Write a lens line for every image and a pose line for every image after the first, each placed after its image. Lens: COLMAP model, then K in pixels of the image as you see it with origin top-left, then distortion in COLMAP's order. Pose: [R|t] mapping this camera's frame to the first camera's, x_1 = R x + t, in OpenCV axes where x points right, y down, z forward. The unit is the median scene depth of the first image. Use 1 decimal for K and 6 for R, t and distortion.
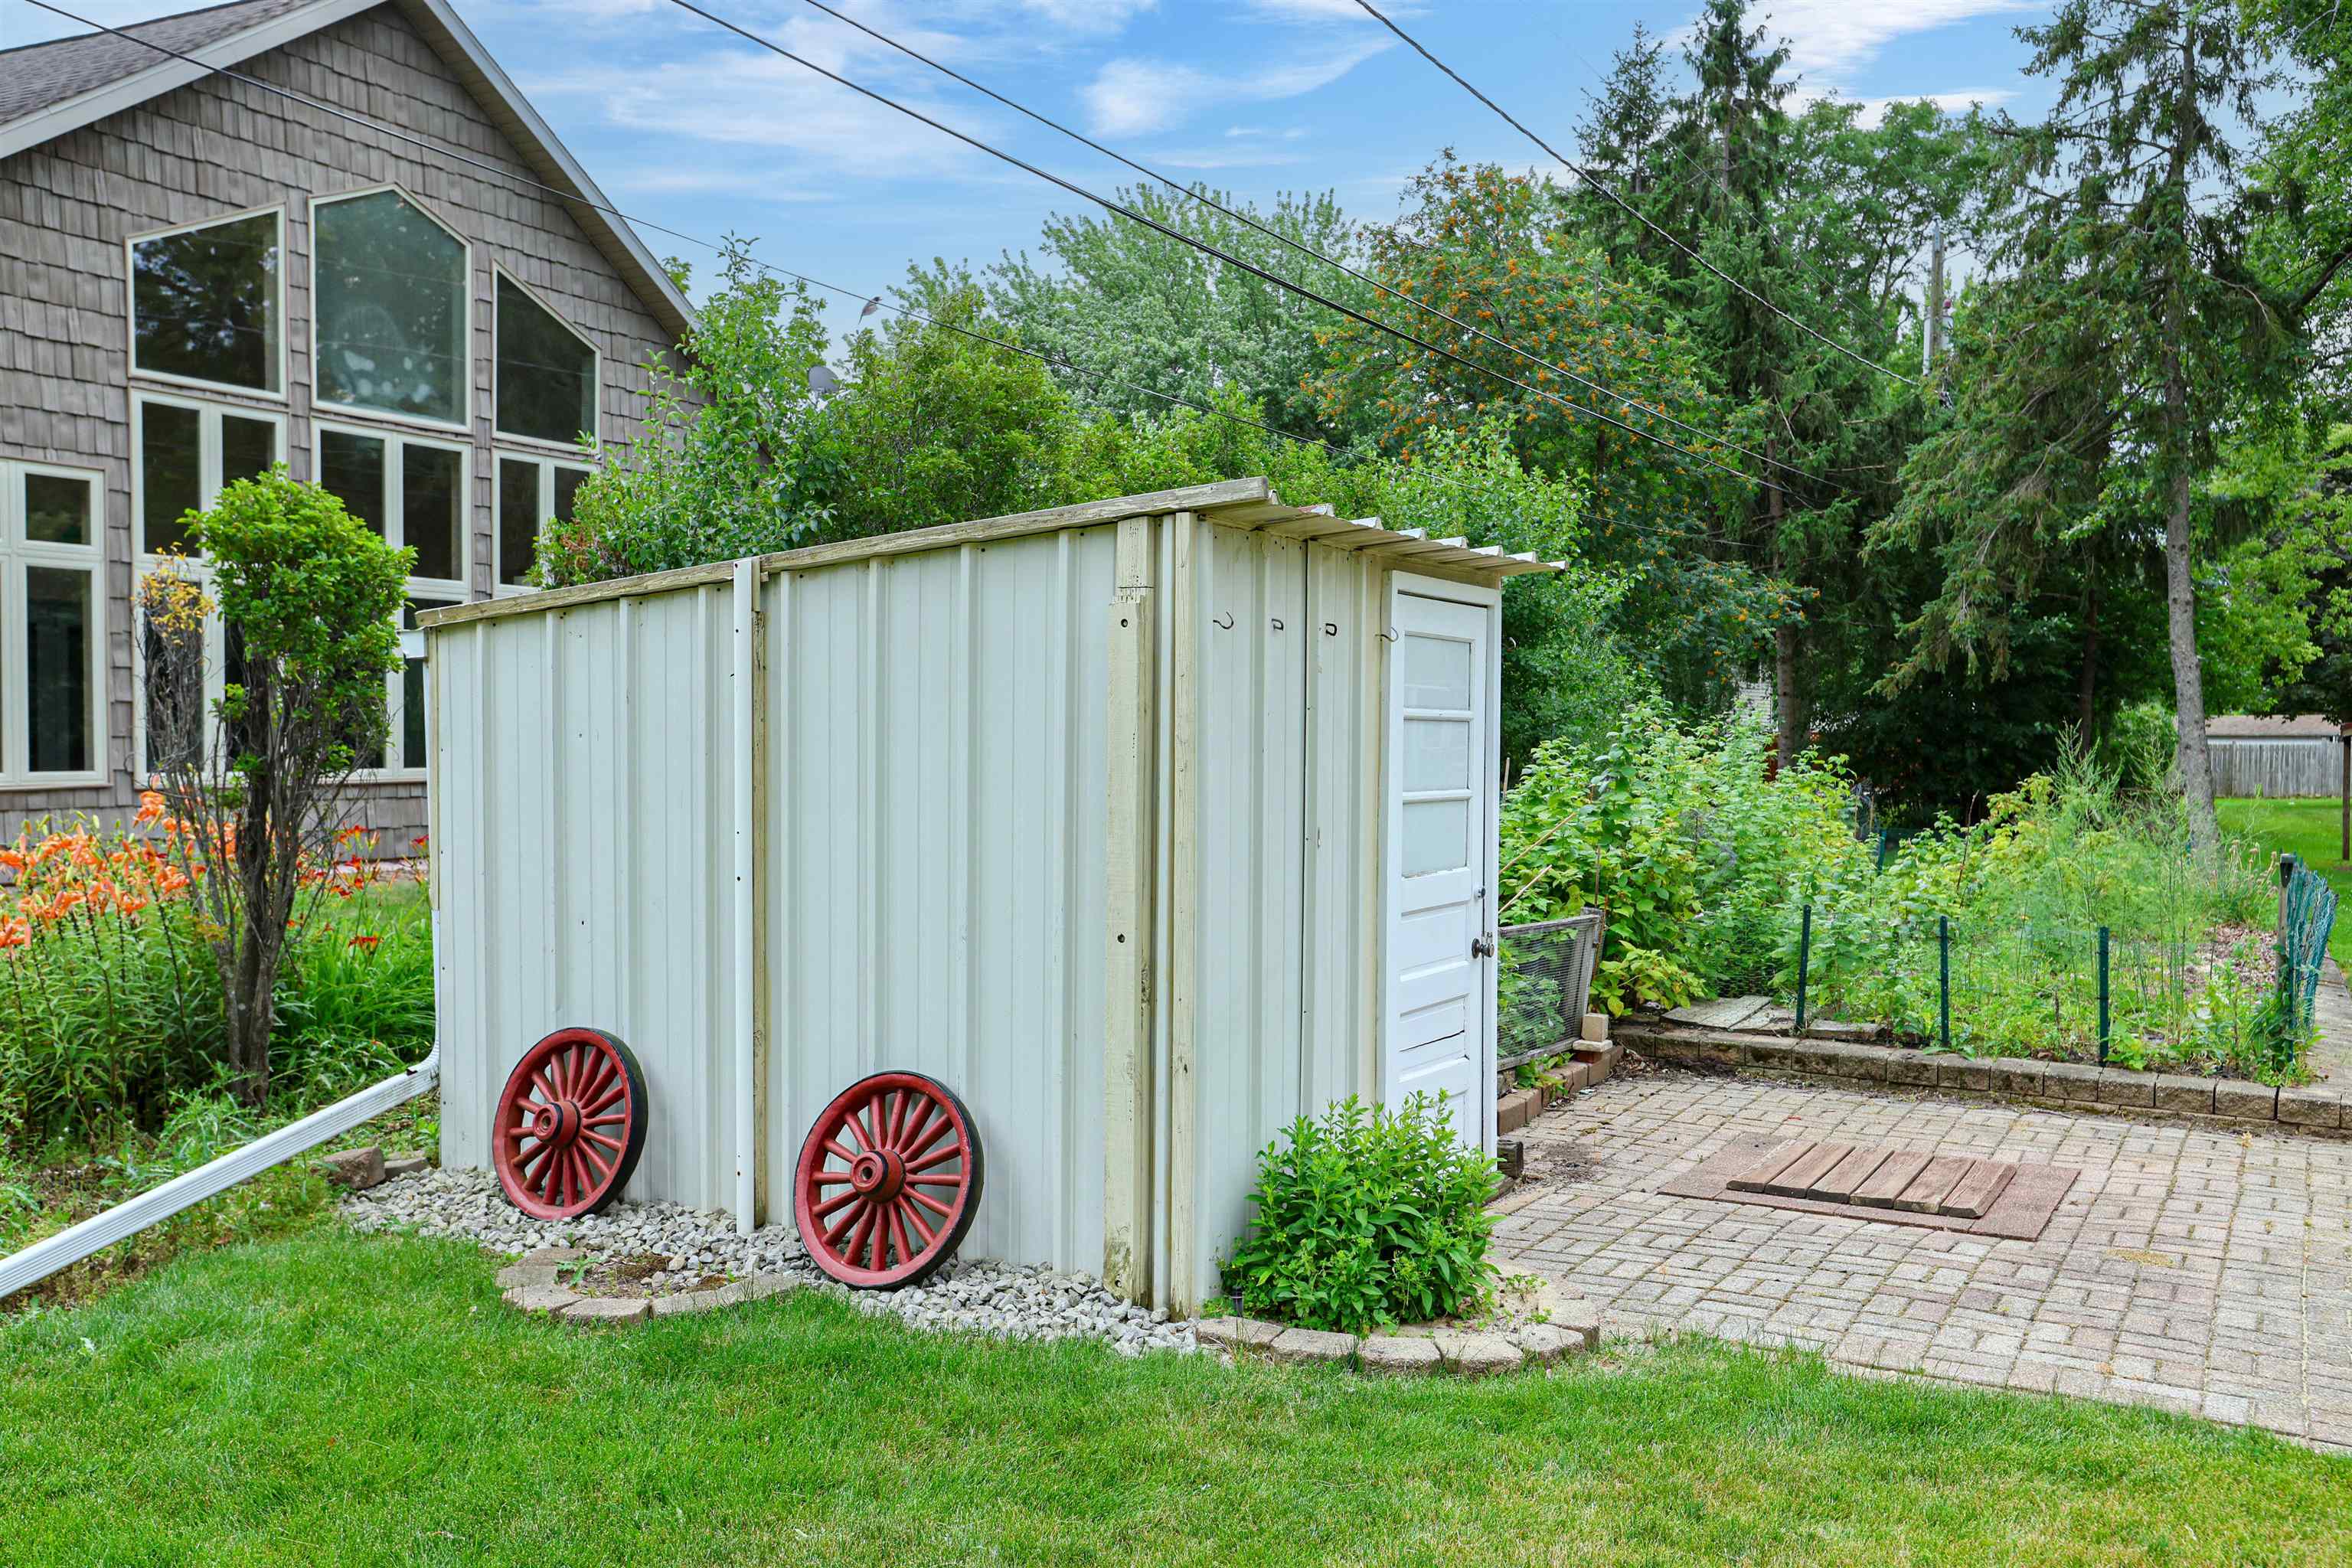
lens RADIAL K [[2024.1, 0, 1182.3], [0, 2024.1, 779.3], [0, 0, 1]] dist [0.022677, 0.003126]
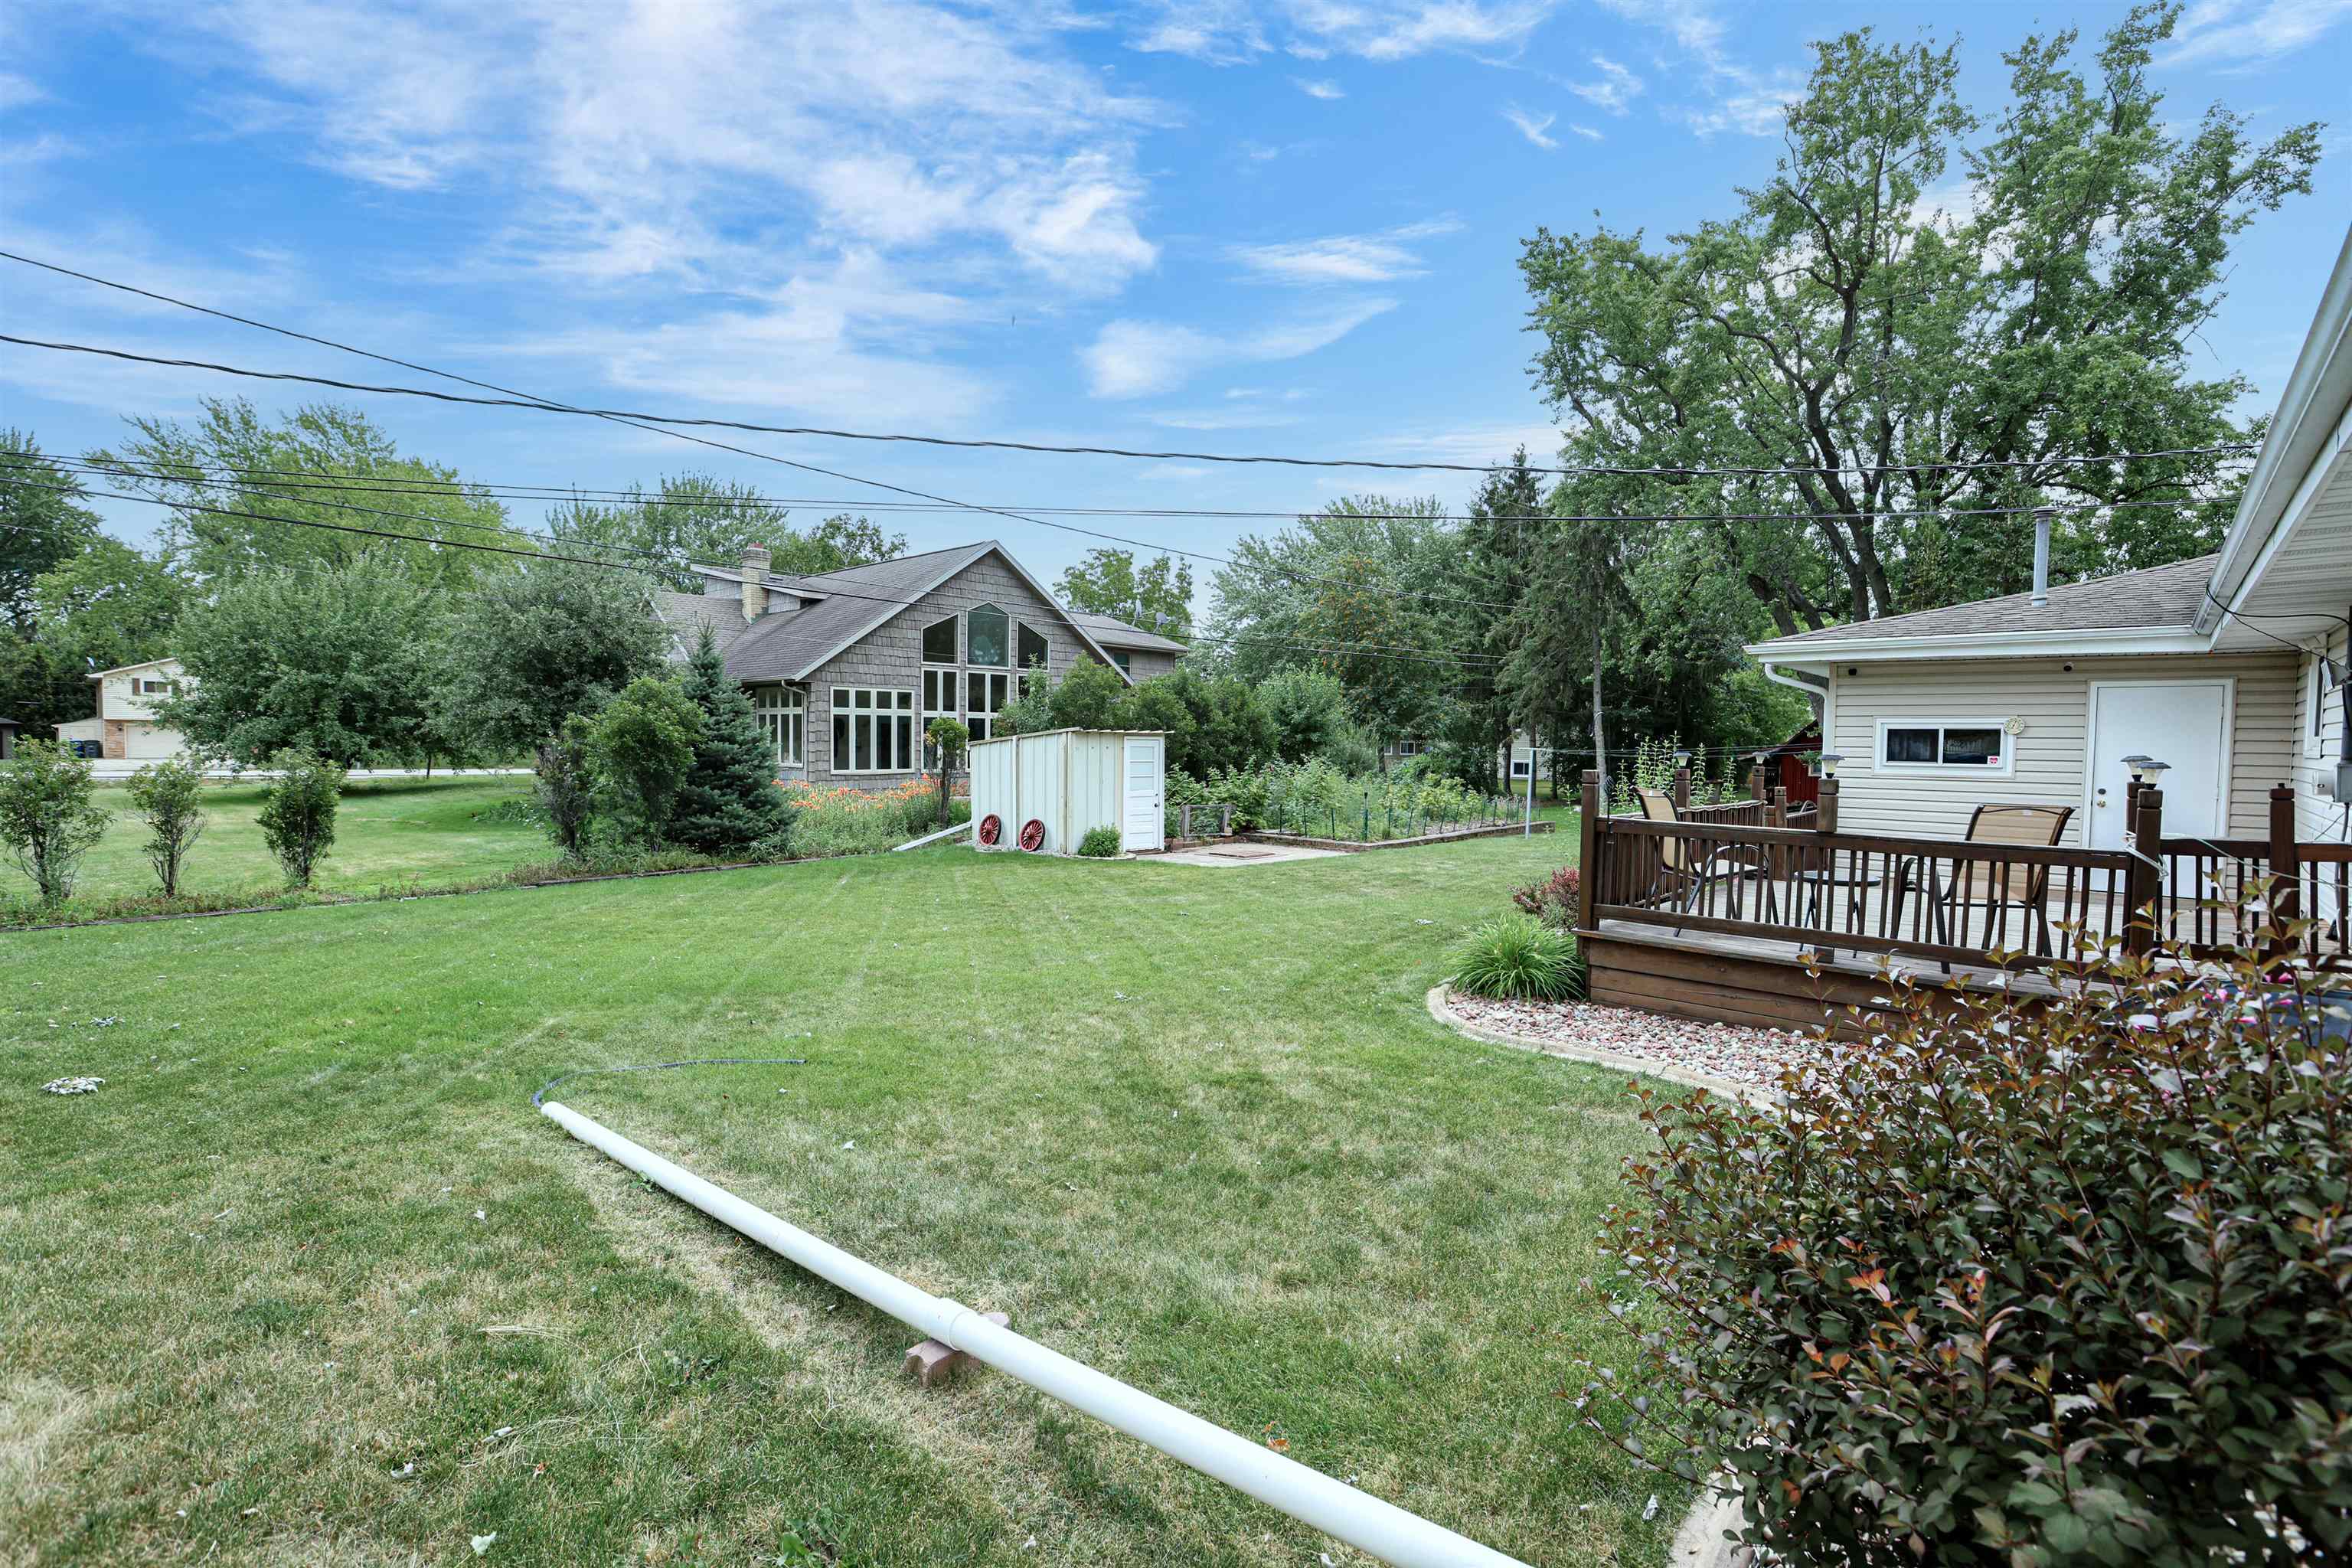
lens RADIAL K [[1090.1, 0, 1166.2], [0, 1090.1, 787.6], [0, 0, 1]] dist [-0.019397, 0.000256]
pose [[0.969149, 0.014102, -0.246072, 0.423601], [-0.010524, 0.999819, 0.015849, -0.003780], [0.246251, -0.012771, 0.969122, -0.846153]]
